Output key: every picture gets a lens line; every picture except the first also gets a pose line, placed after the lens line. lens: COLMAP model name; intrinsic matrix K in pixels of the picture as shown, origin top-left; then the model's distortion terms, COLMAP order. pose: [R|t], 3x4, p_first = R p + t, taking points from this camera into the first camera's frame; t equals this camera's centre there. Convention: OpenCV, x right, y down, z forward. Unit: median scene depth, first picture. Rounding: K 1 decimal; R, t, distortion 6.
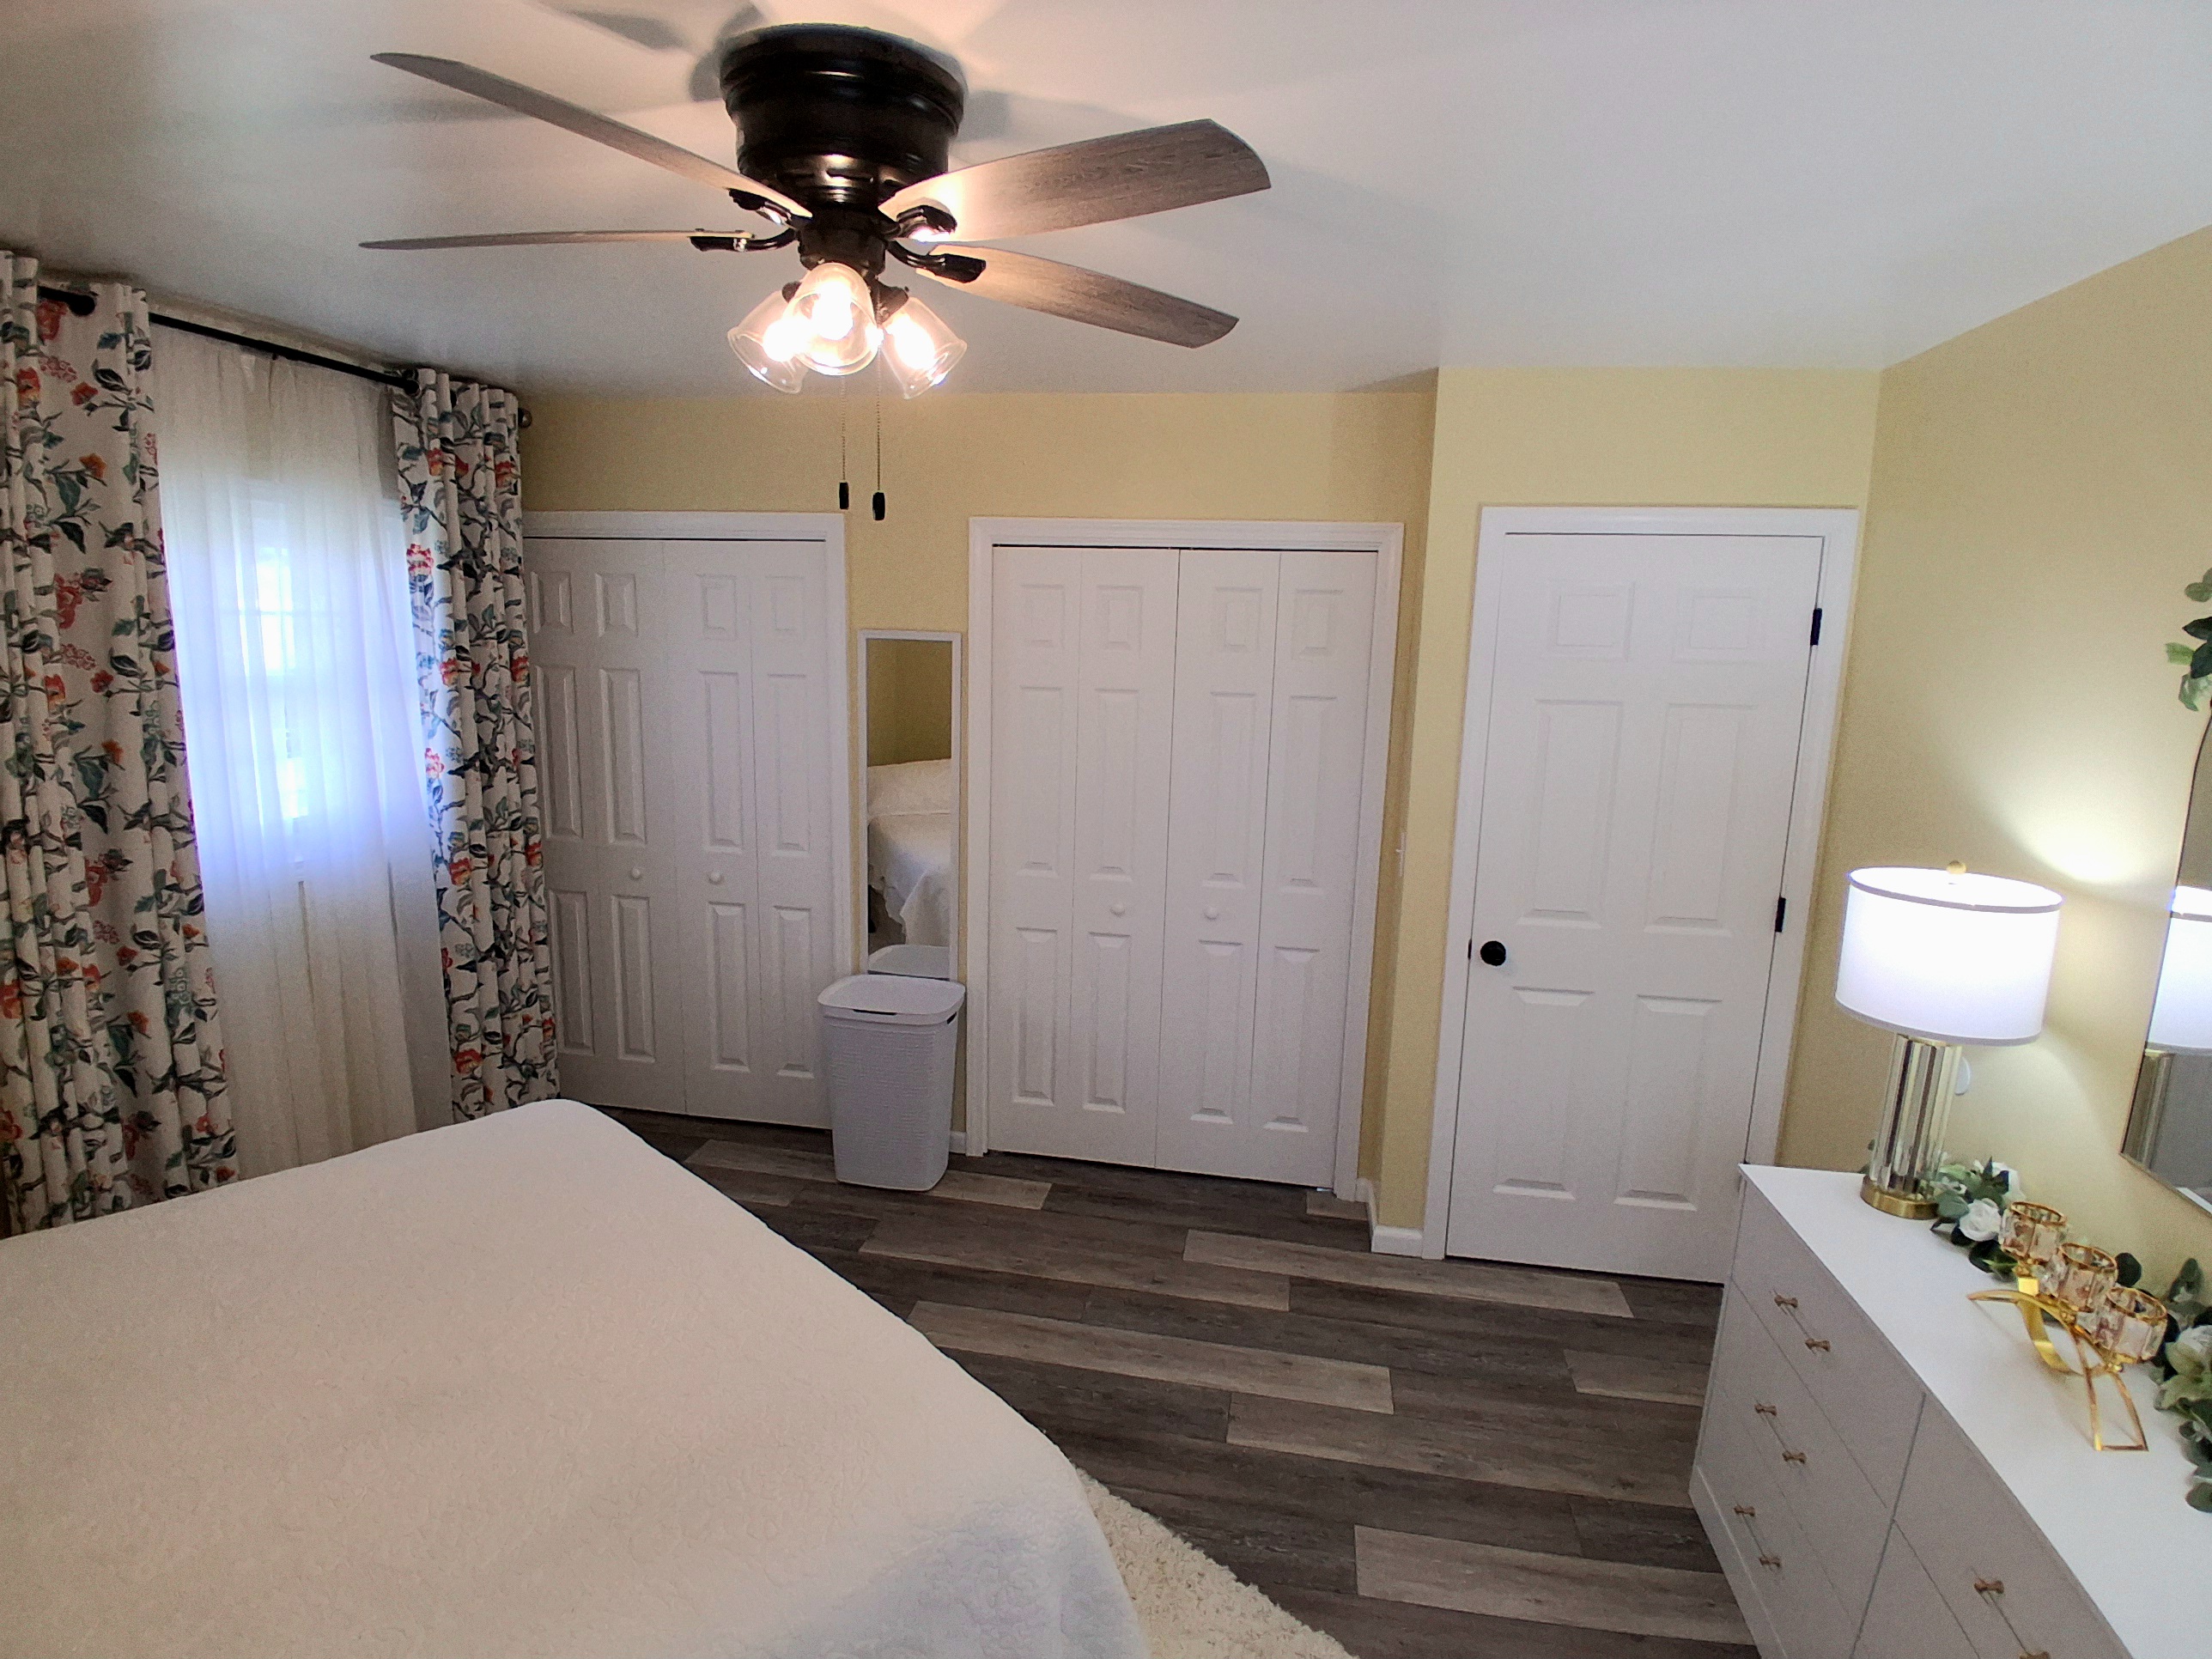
lens RADIAL K [[1094.7, 0, 1089.8], [0, 1094.7, 832.4], [0, 0, 1]] dist [0.003485, -0.047981]
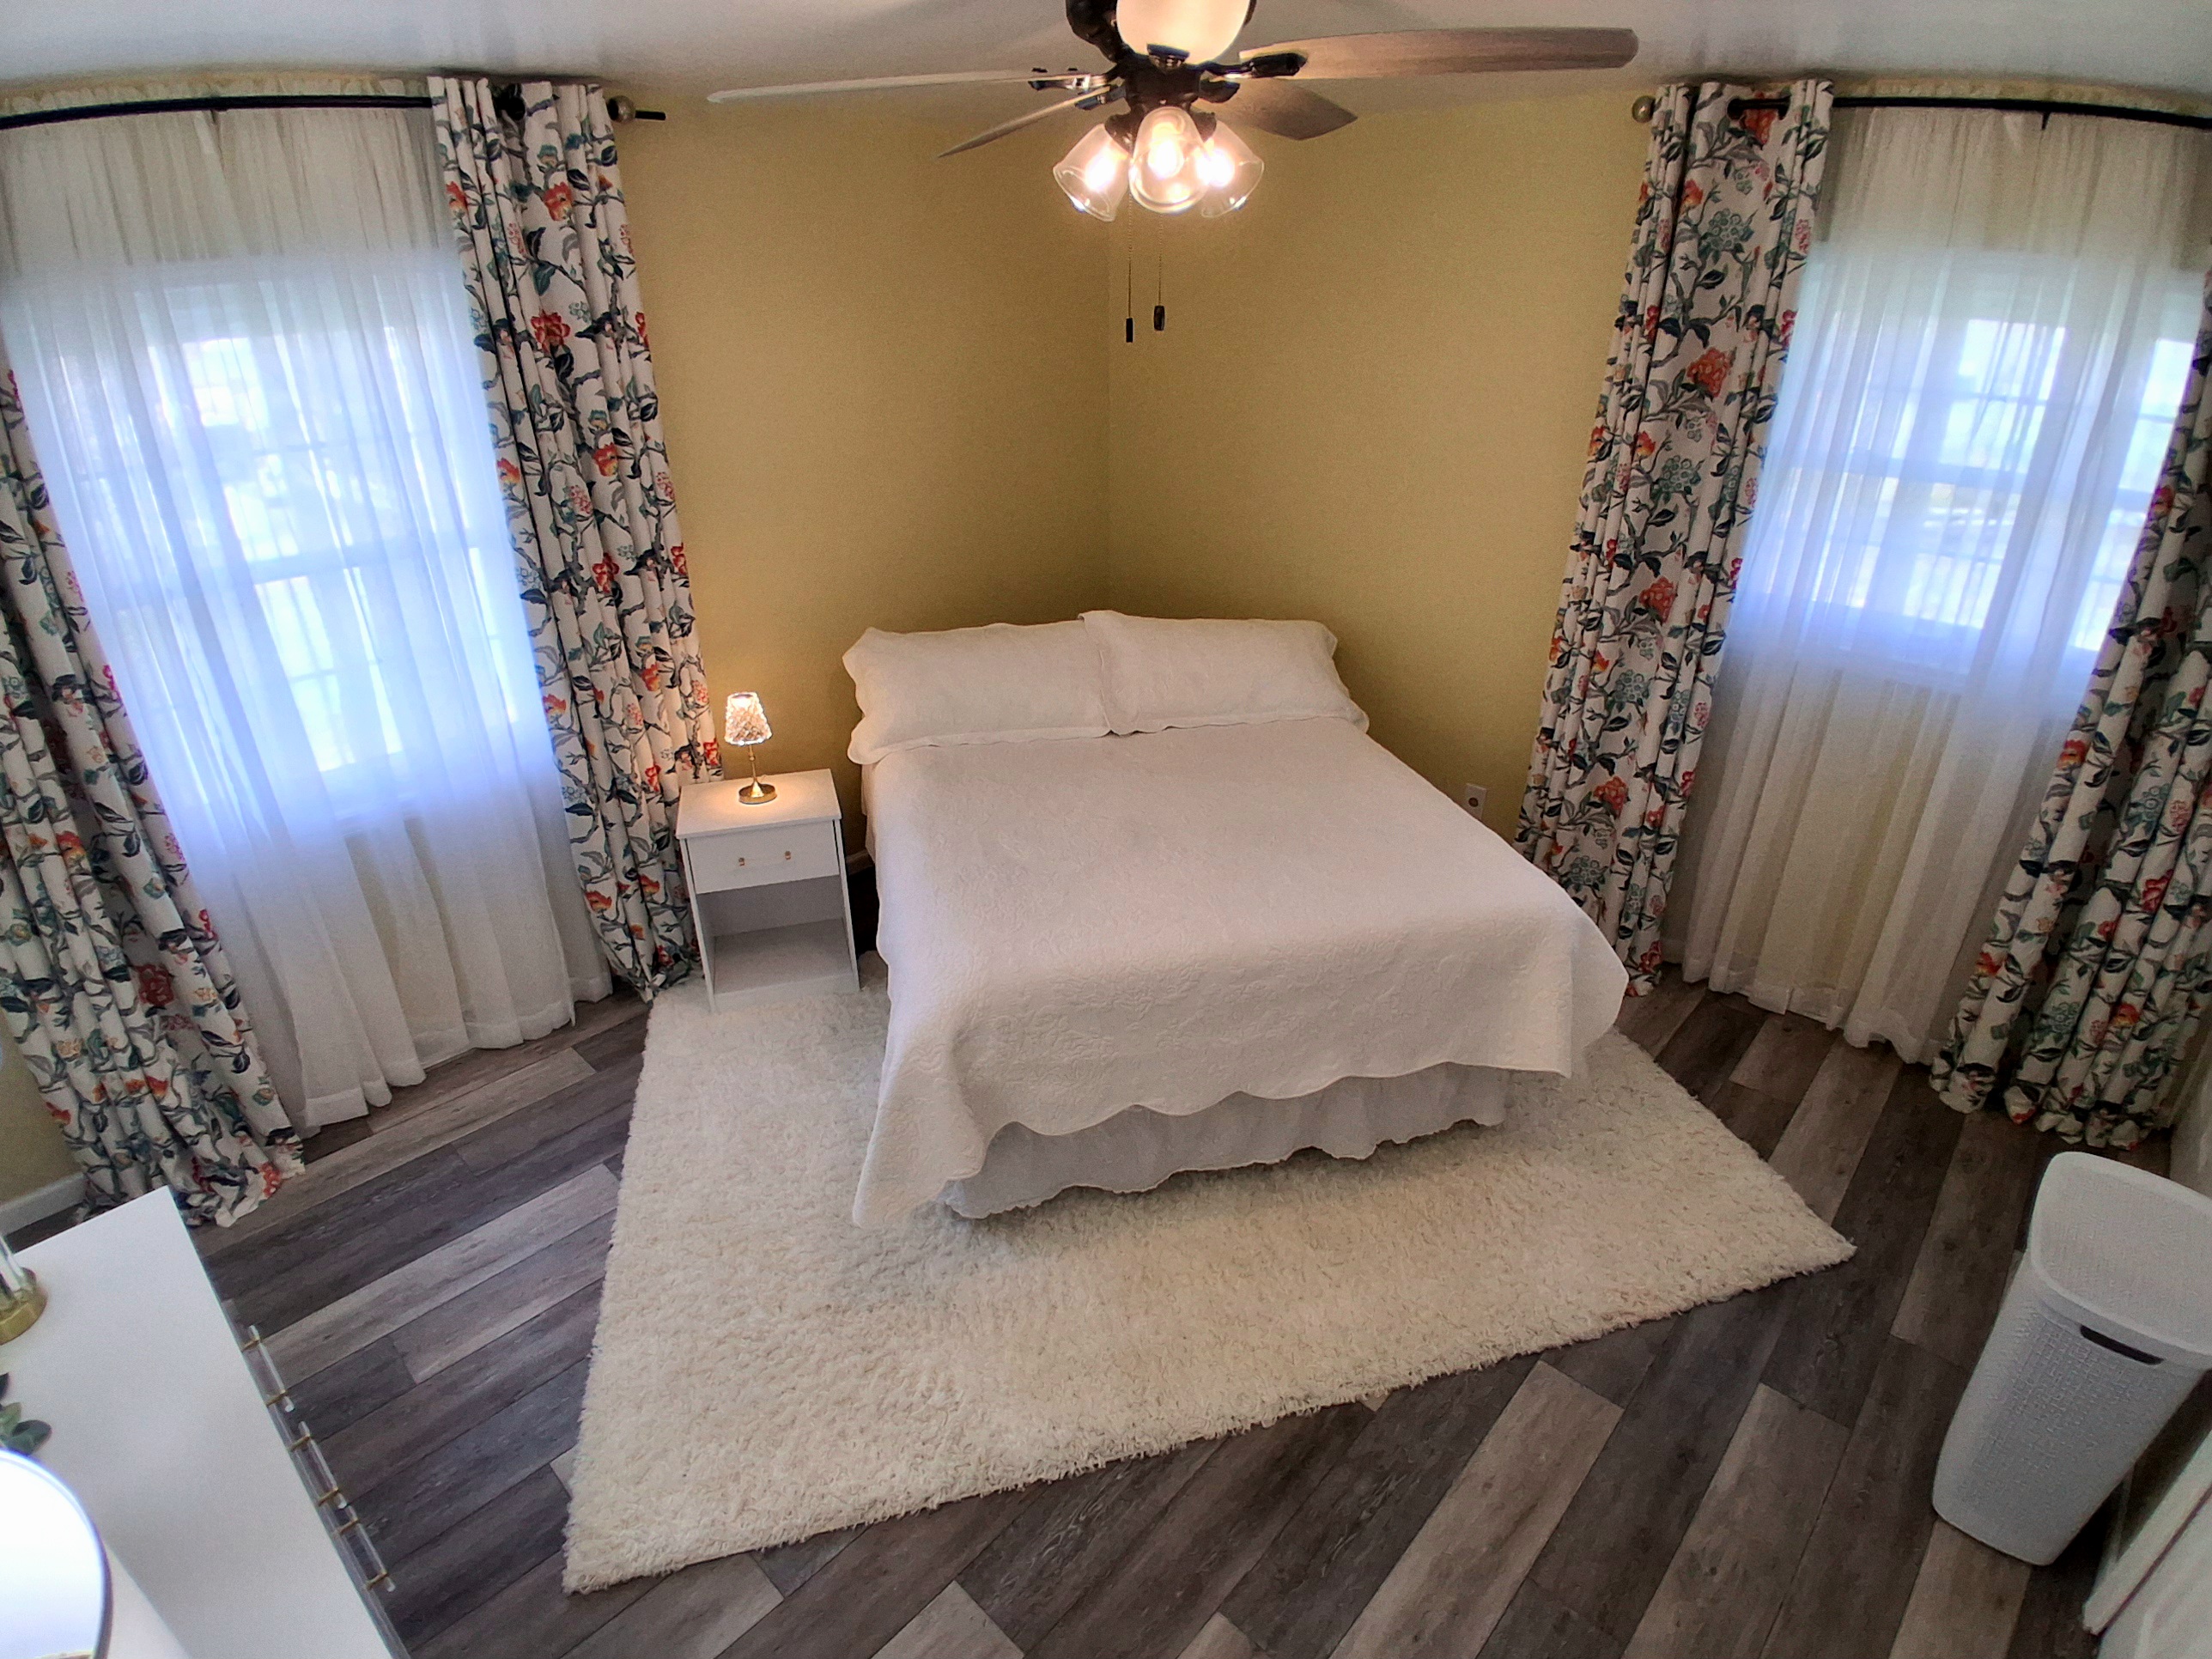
lens RADIAL K [[1094.7, 0, 1089.8], [0, 1094.7, 832.4], [0, 0, 1]] dist [0.003485, -0.047981]
pose [[-0.533514, 0.349637, -0.770141, 0.524862], [-0.142994, 0.860162, 0.489564, -0.241961], [0.833616, 0.371315, -0.408913, 0.965663]]
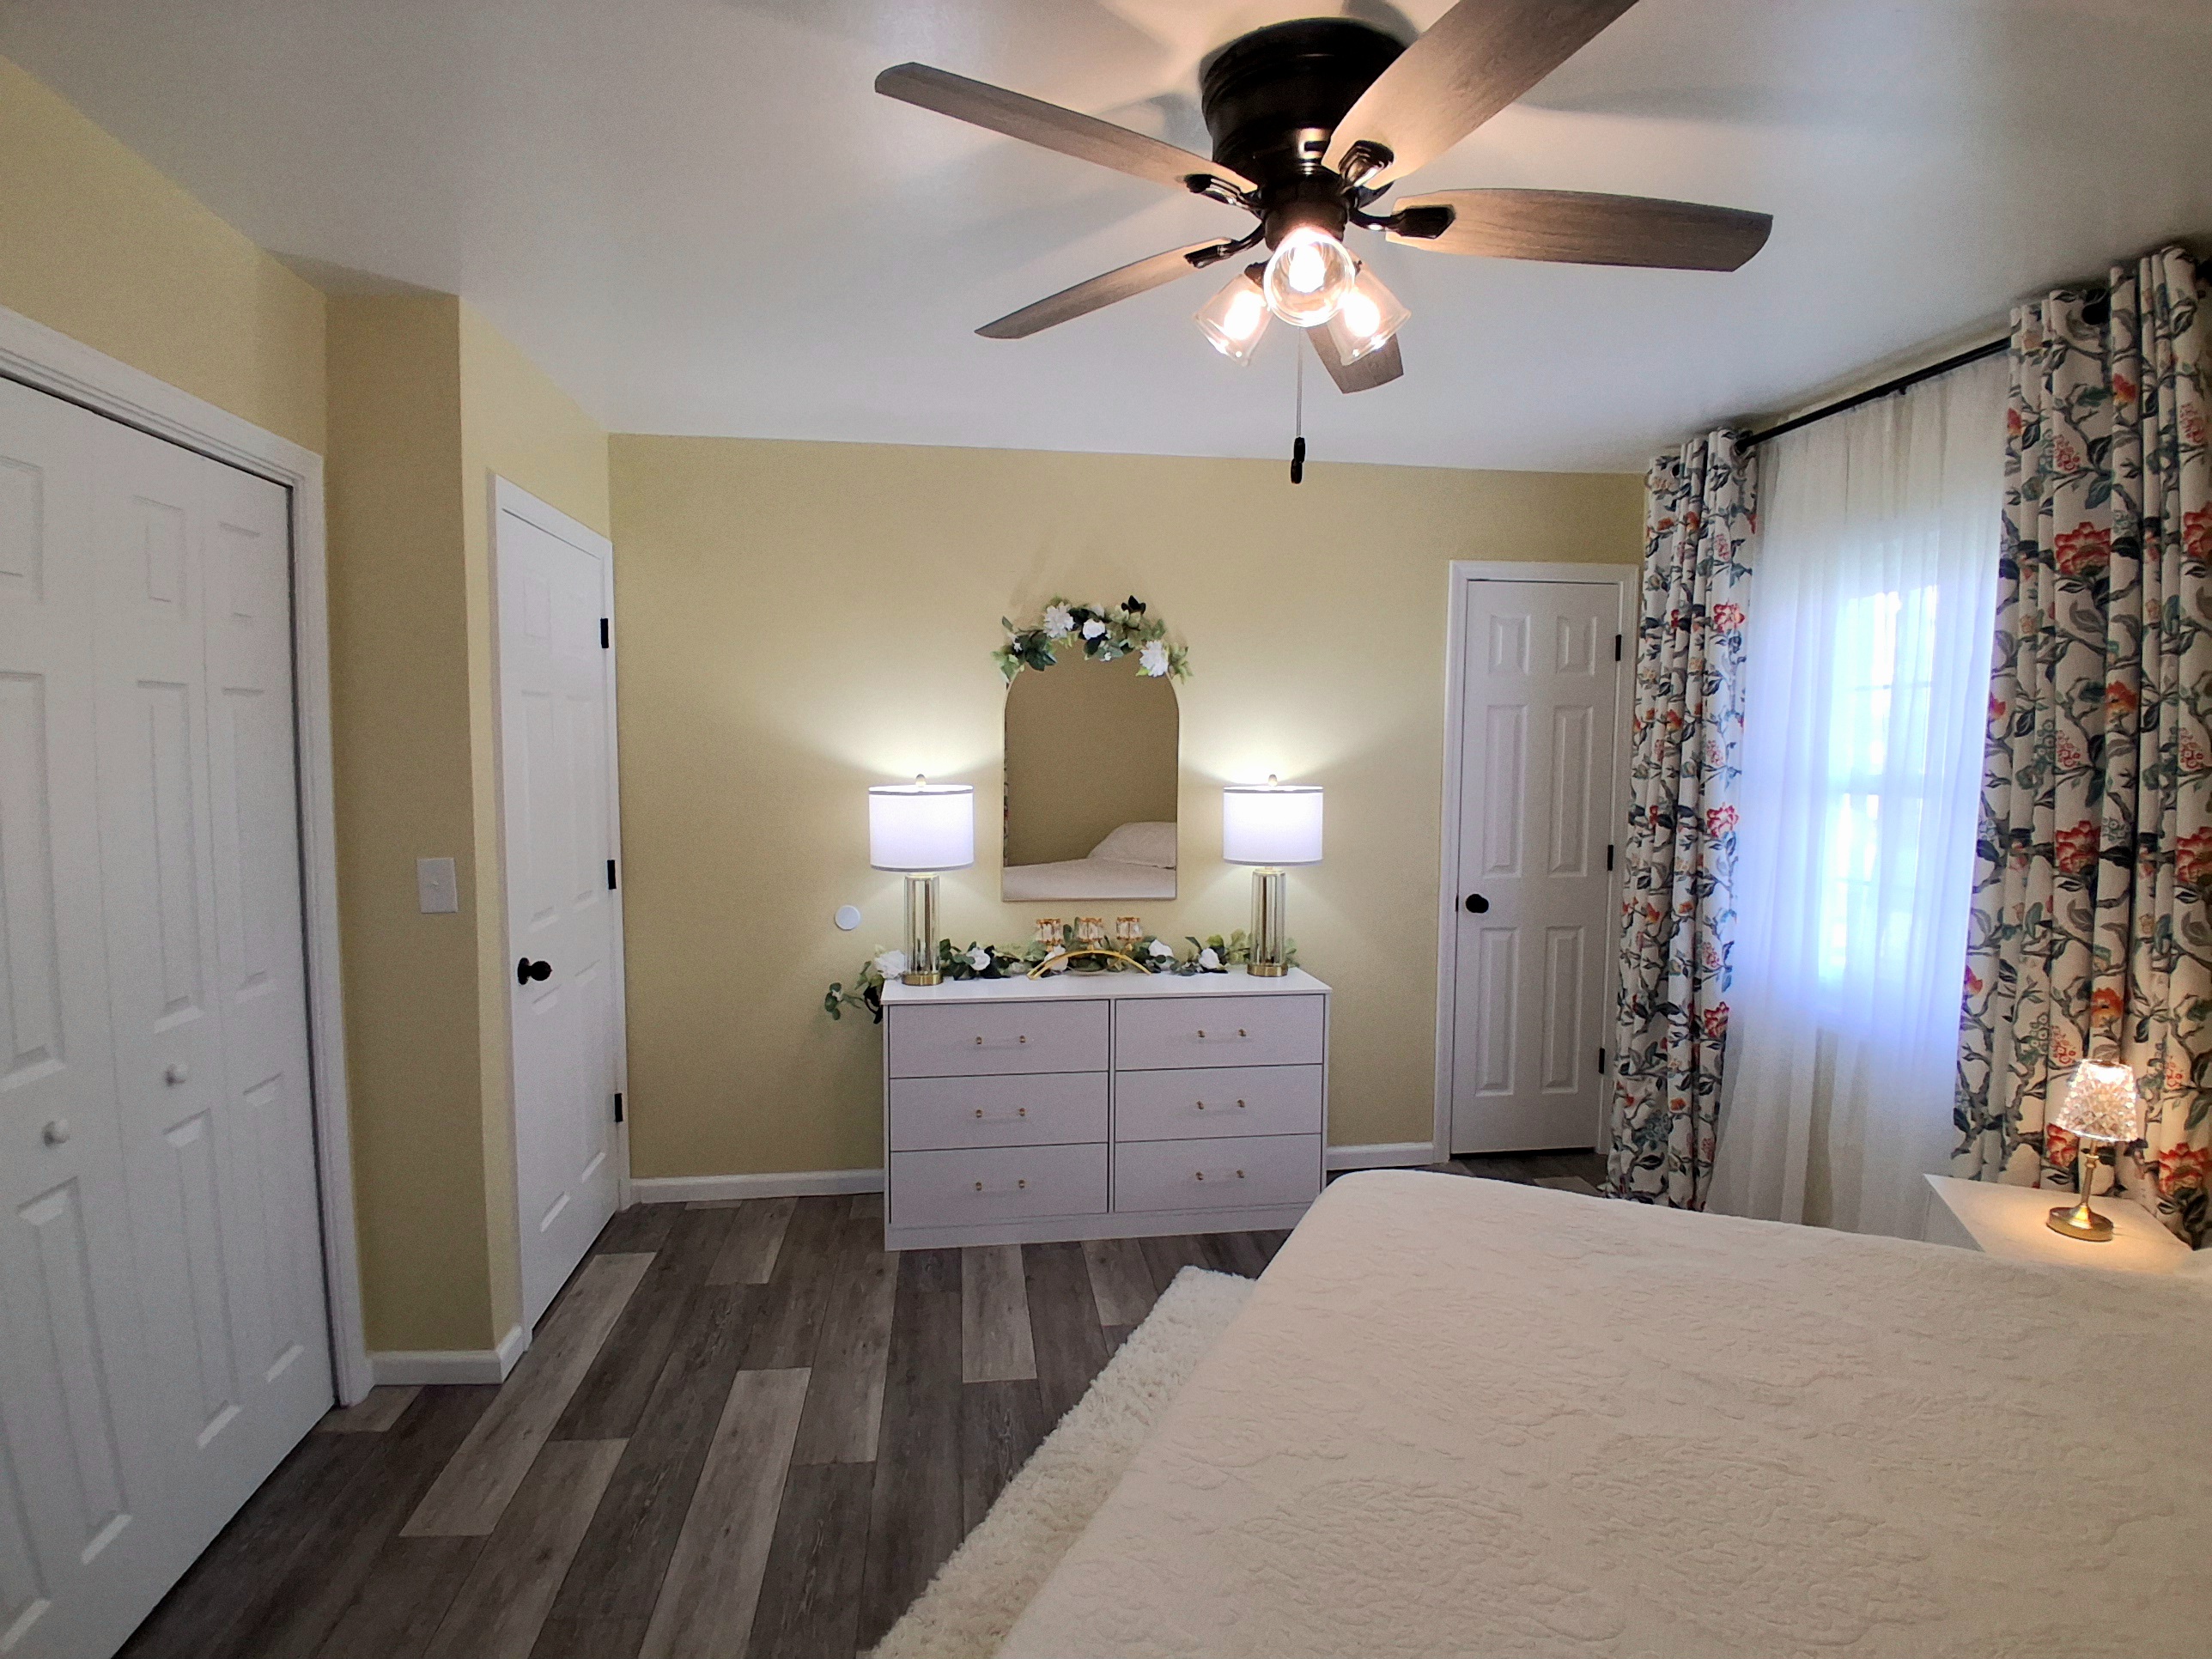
lens RADIAL K [[1094.7, 0, 1089.8], [0, 1094.7, 832.4], [0, 0, 1]] dist [0.003485, -0.047981]
pose [[-0.309933, -0.099078, 0.945582, -0.722185], [0.138192, 0.979299, 0.147906, -0.083467], [-0.940662, 0.176512, -0.289825, 0.938150]]
